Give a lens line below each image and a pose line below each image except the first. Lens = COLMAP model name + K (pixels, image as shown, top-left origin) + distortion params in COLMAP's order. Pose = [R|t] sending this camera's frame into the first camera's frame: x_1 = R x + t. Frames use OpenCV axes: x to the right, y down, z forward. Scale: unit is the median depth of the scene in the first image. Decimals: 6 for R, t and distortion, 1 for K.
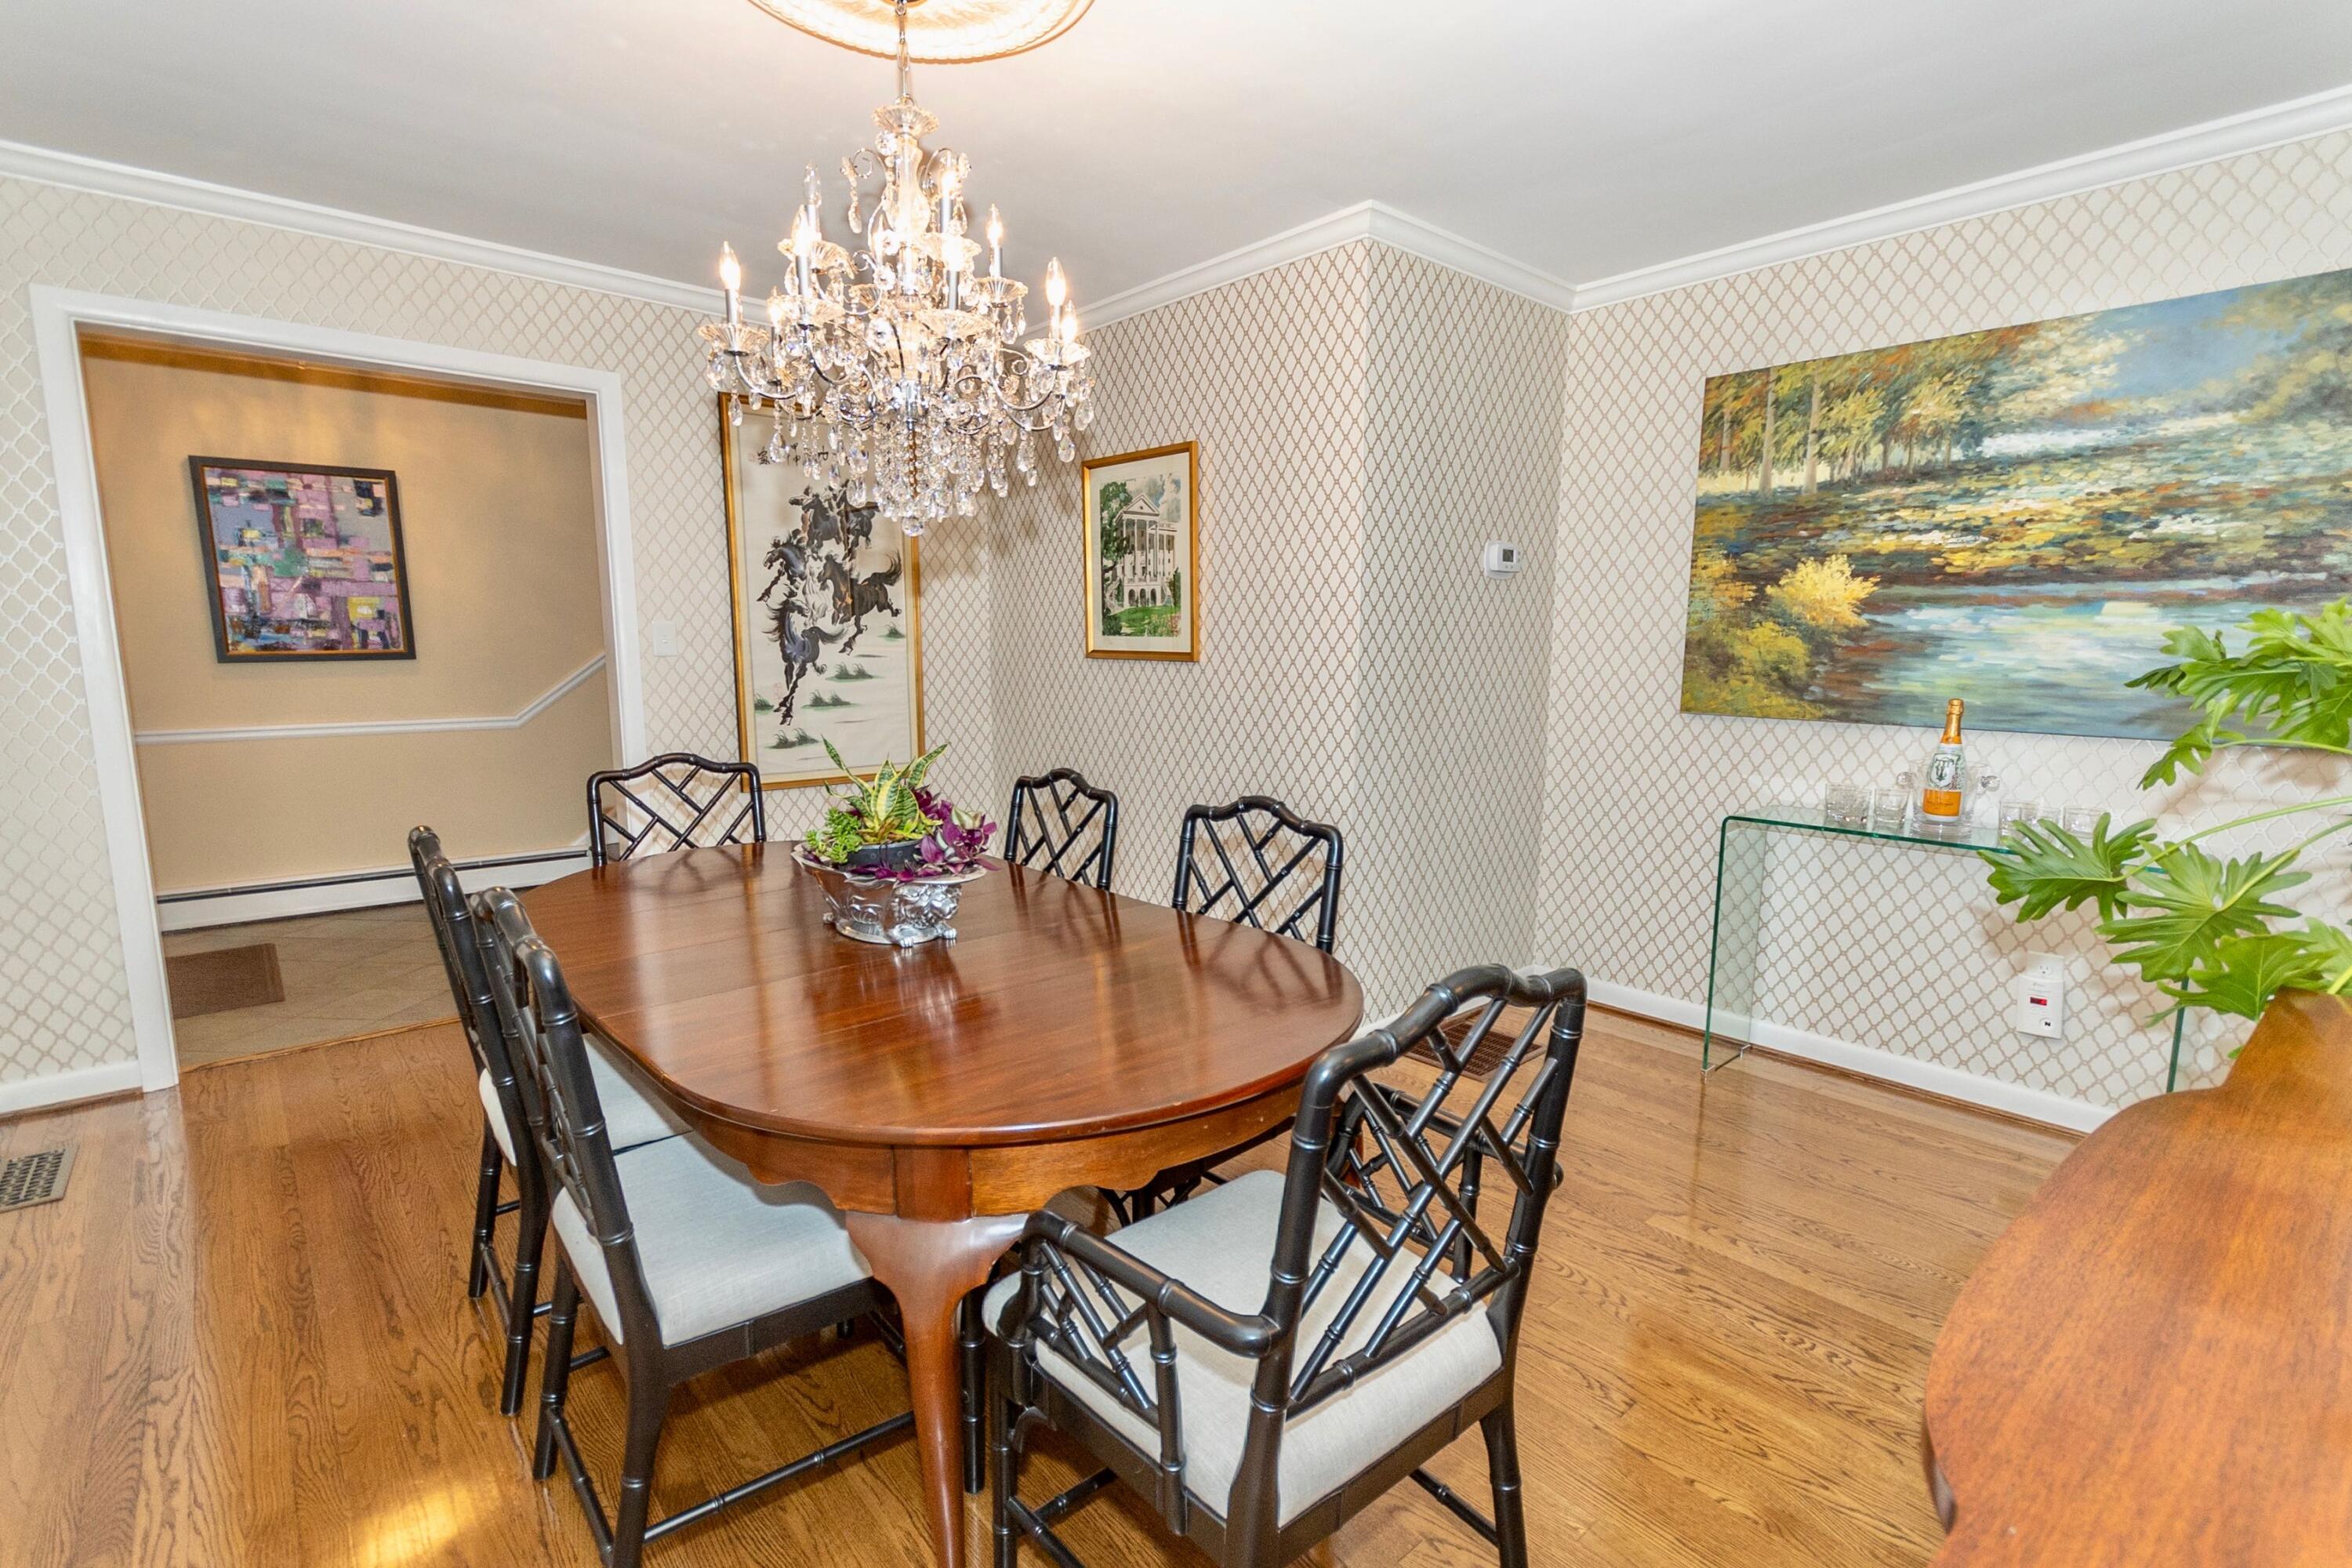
lens RADIAL K [[1089.3, 0, 1184.2], [0, 1089.3, 797.4], [0, 0, 1]] dist [-0.002486, -0.000128]
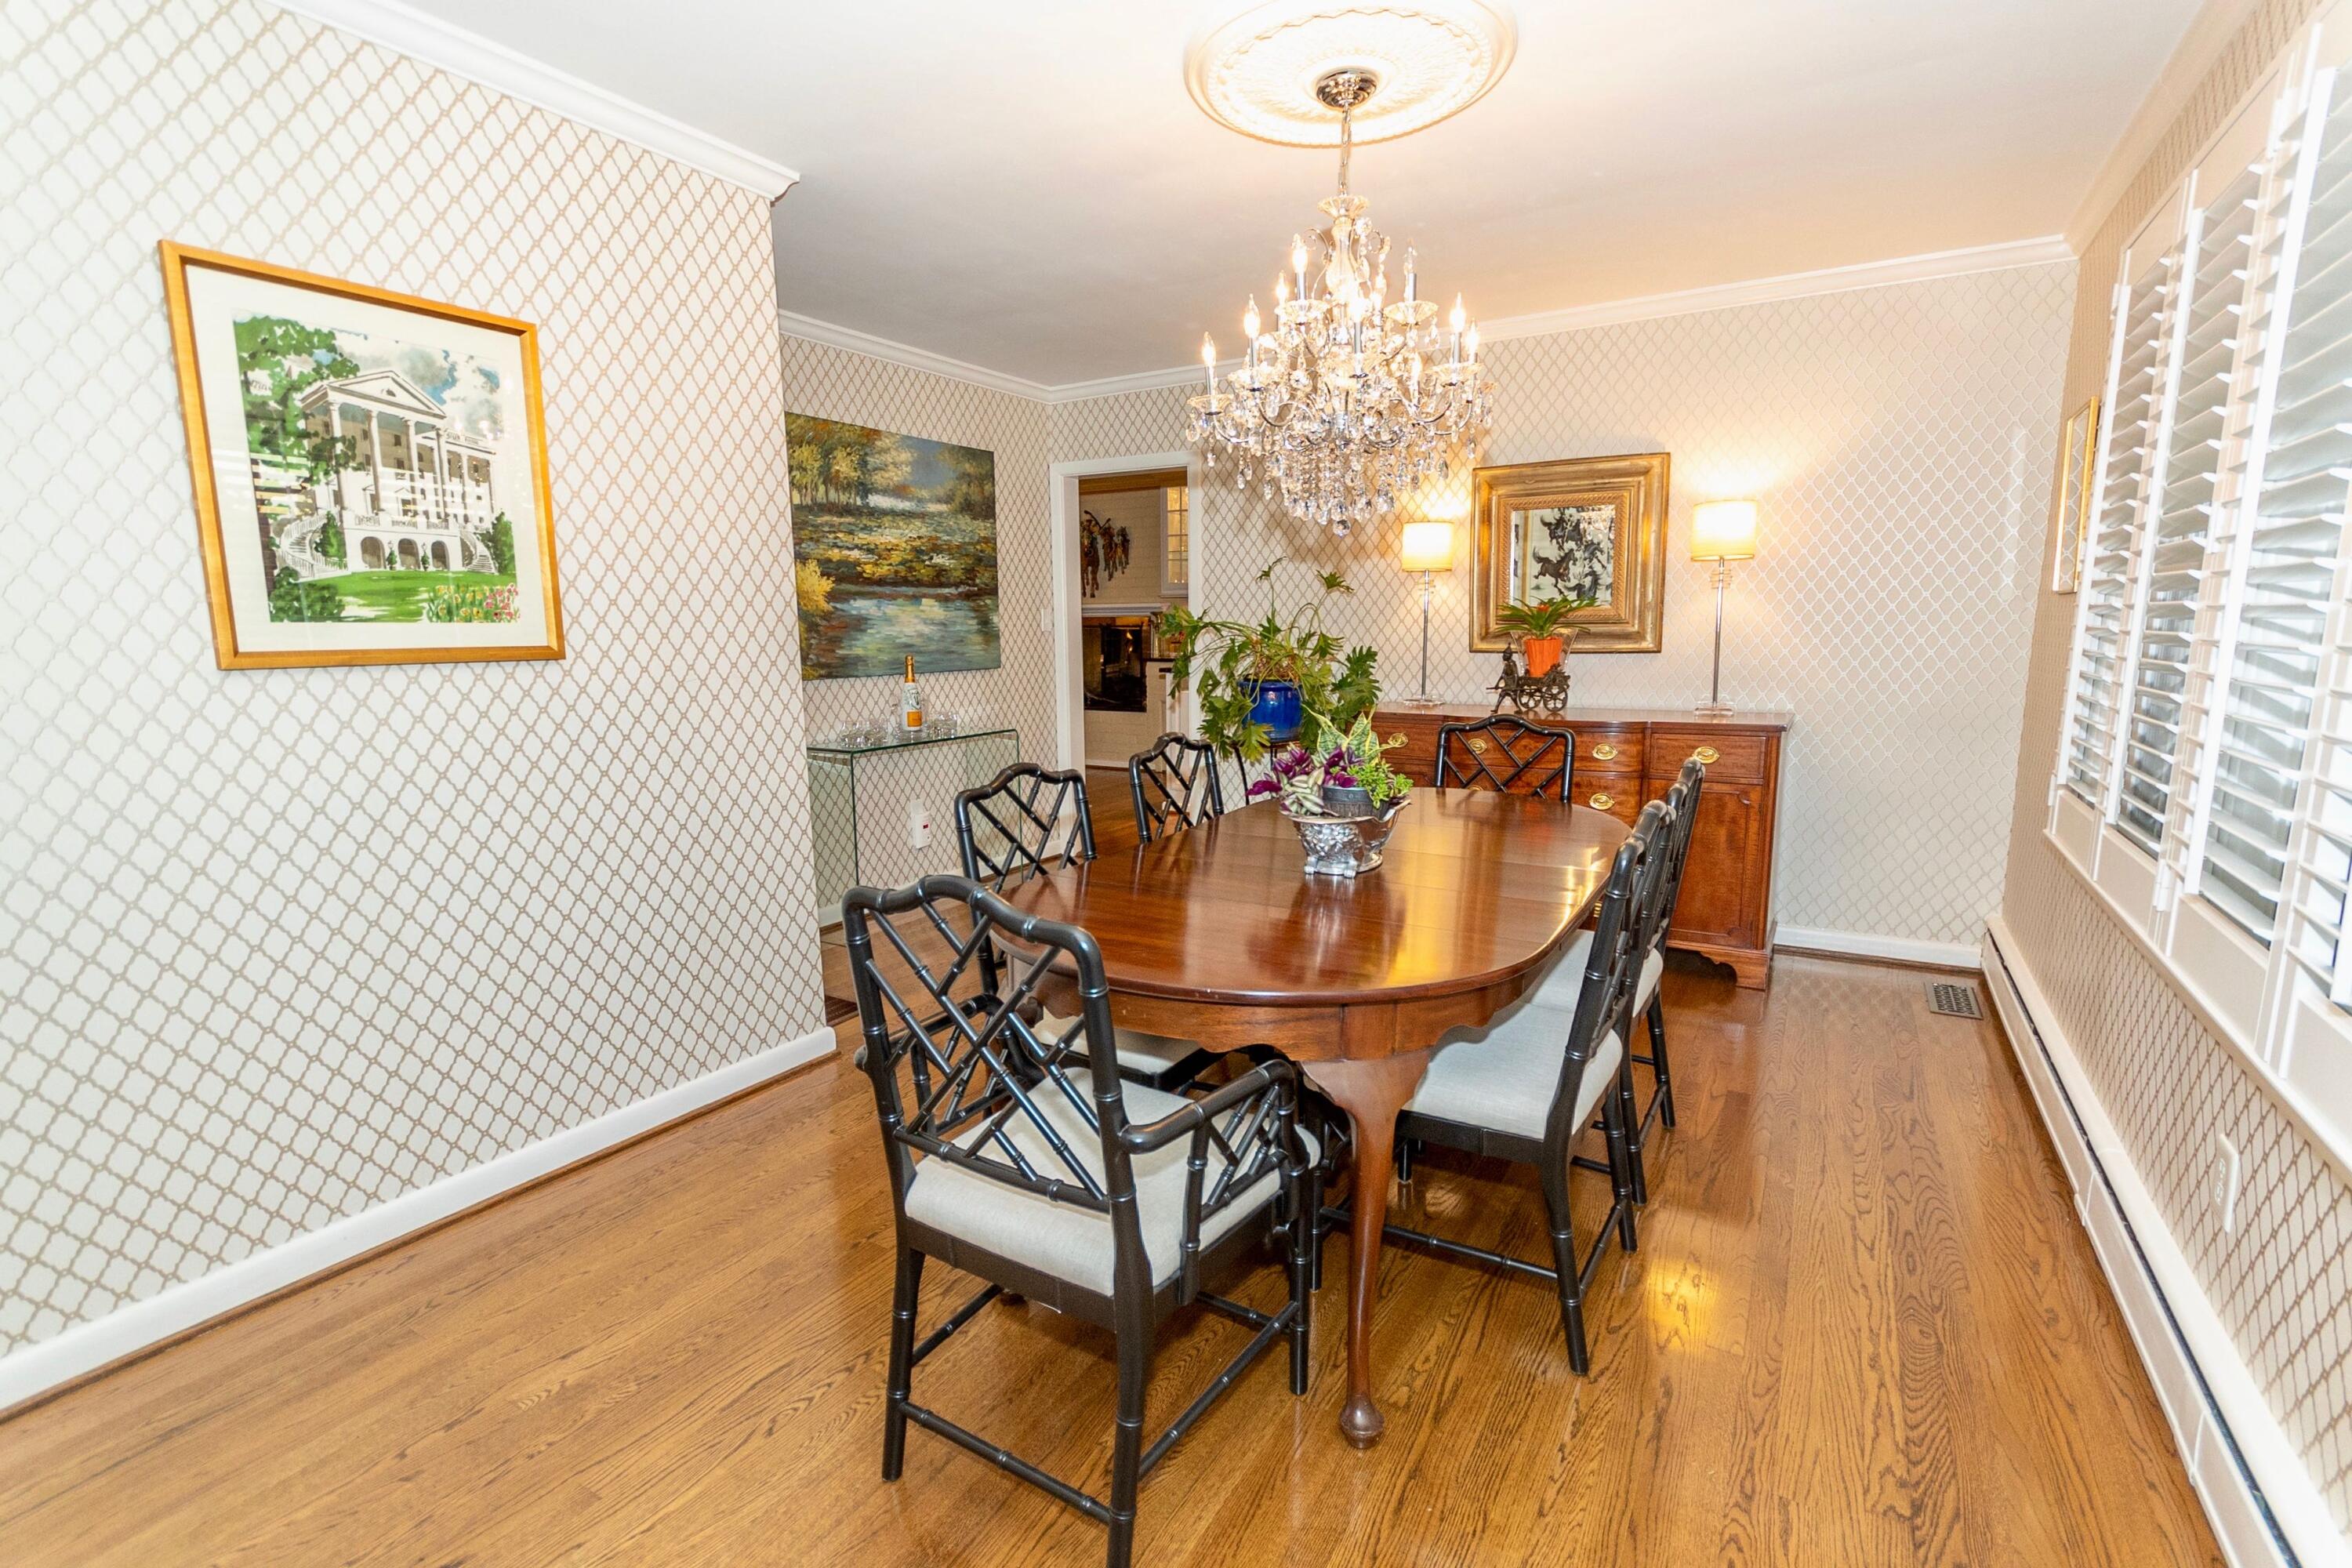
lens RADIAL K [[1083.1, 0, 1184.2], [0, 1083.1, 798.4], [0, 0, 1]] dist [0.008008, -0.000483]
pose [[-0.317086, -0.158240, 0.935102, -0.721733], [0.142922, 0.966749, 0.212059, -0.123069], [-0.937566, 0.200888, -0.283927, 0.809330]]
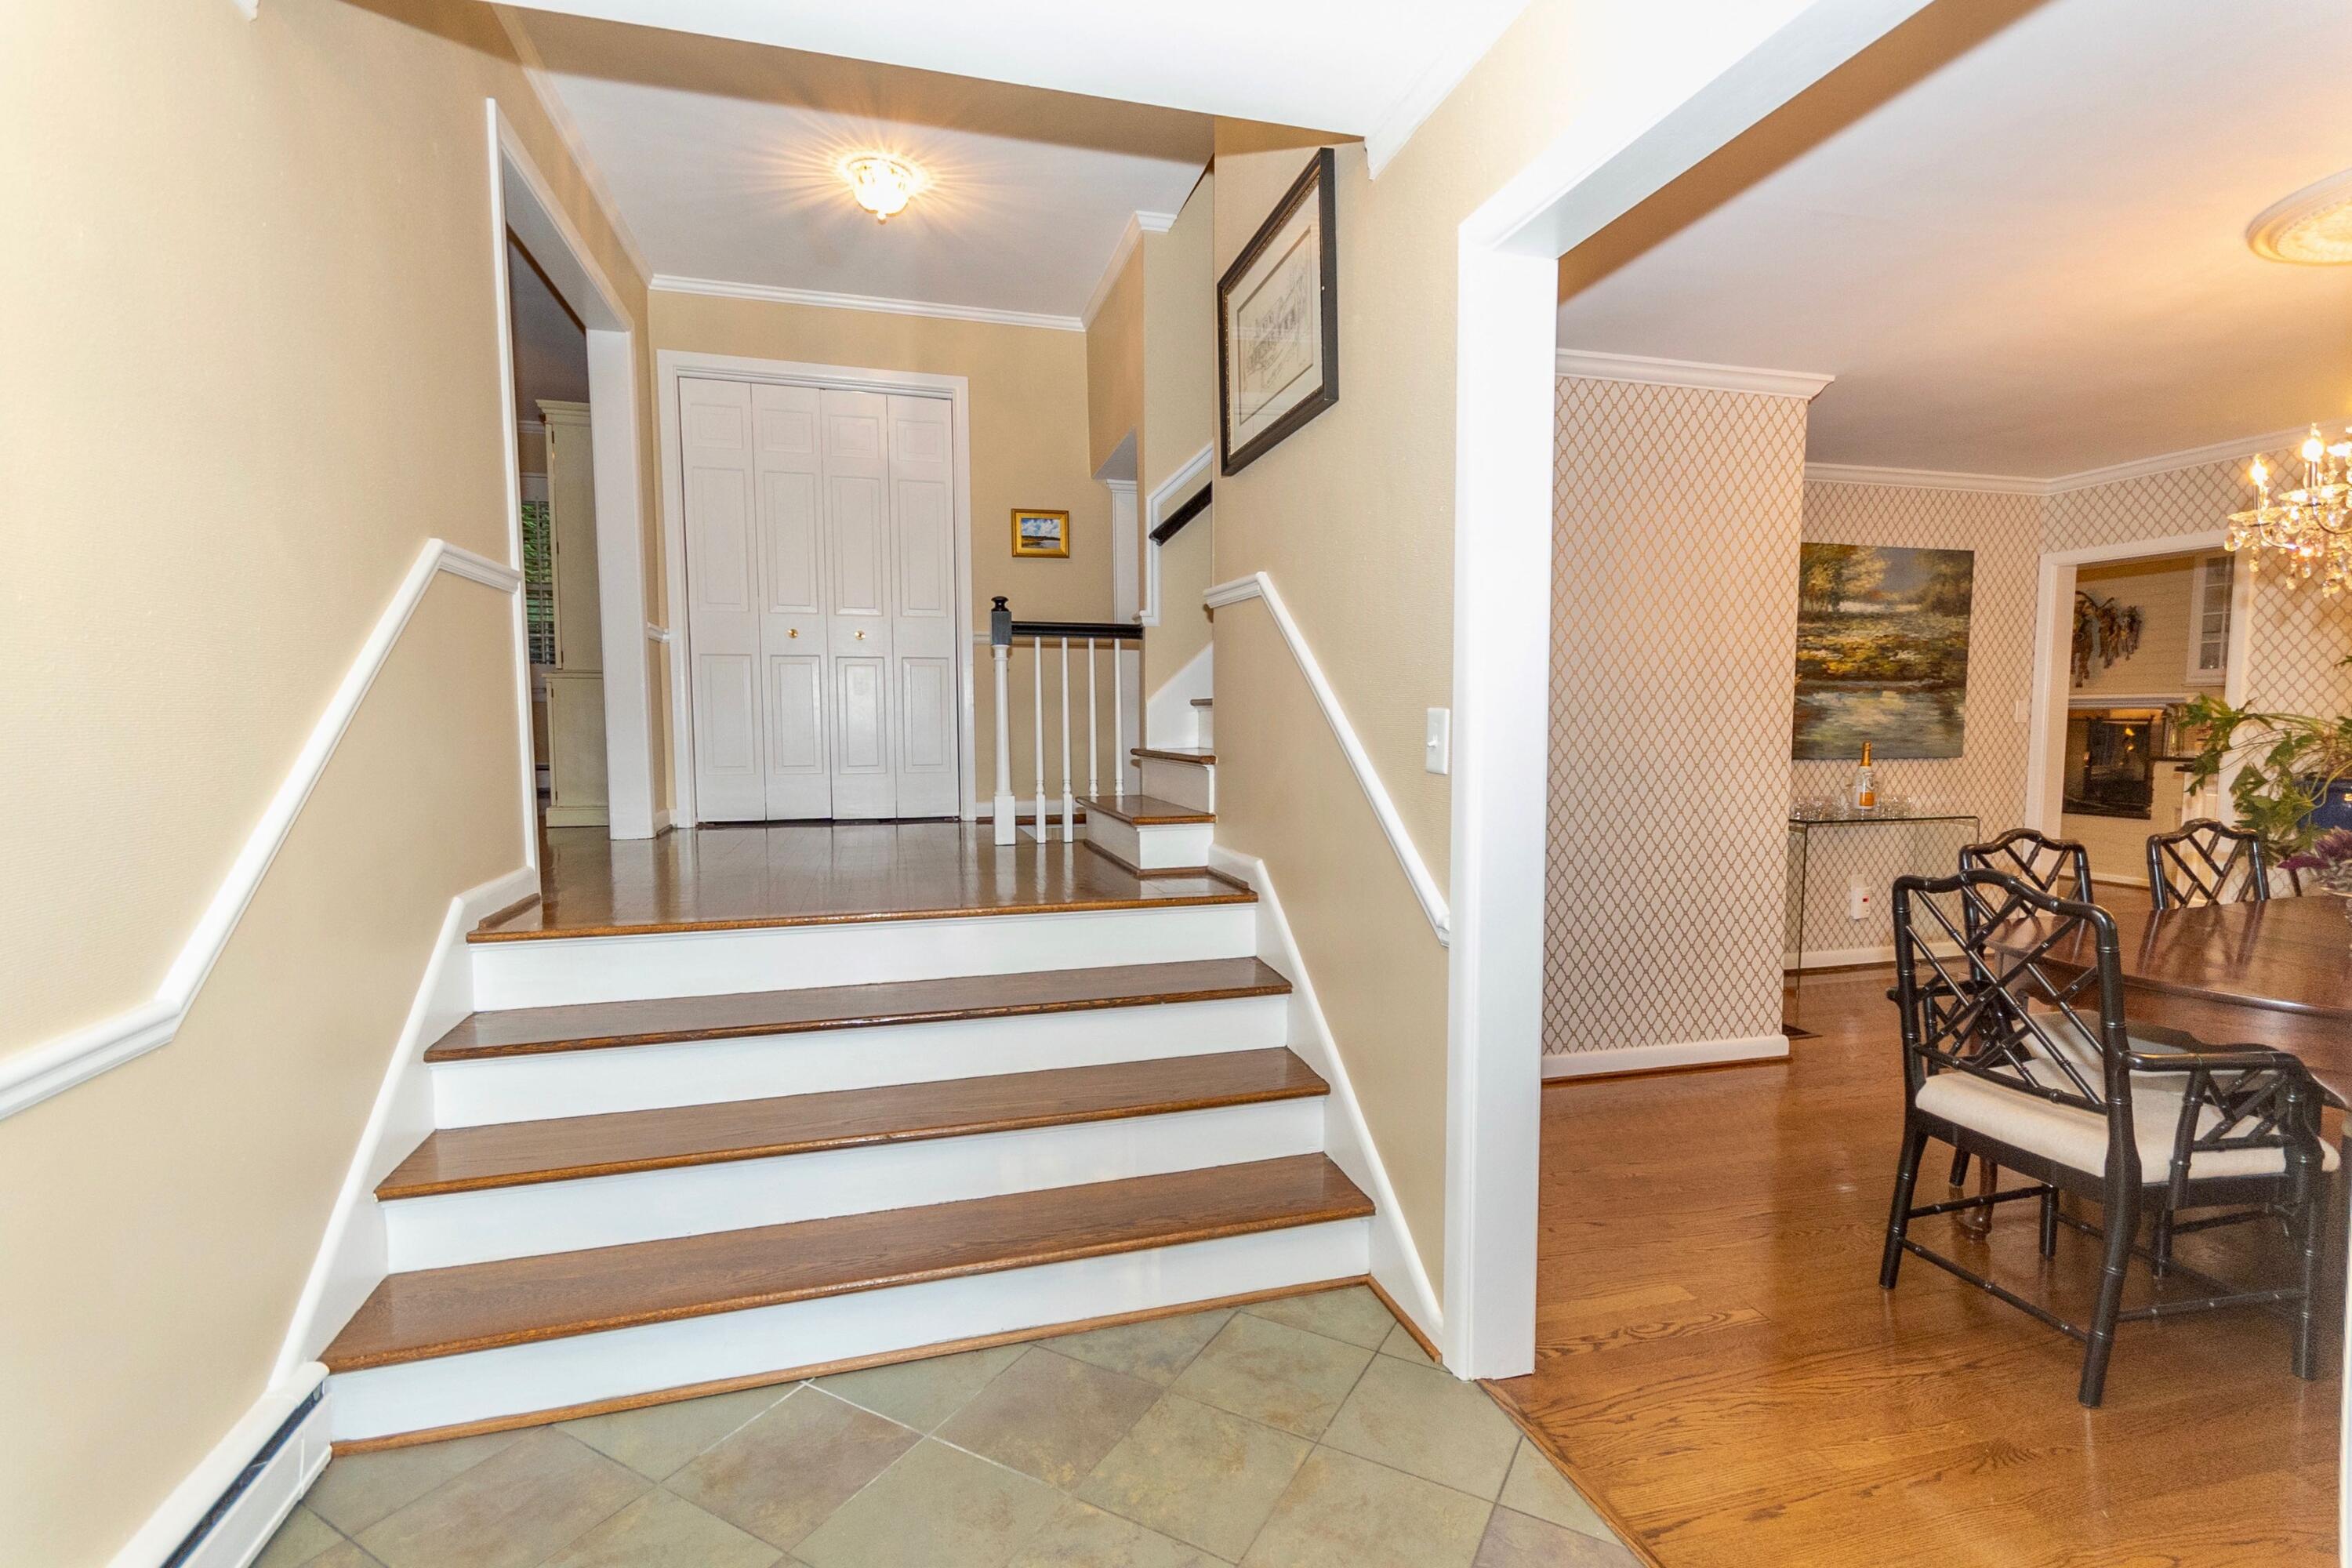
lens RADIAL K [[1019.0, 0, 1209.6], [0, 1019.0, 794.0], [0, 0, 1]] dist [-0.002221, -0.000390]
pose [[0.441721, -0.077494, 0.893799, -0.953793], [0.134949, 0.990667, 0.019200, -0.134801], [-0.886945, 0.112136, 0.448056, 0.884485]]
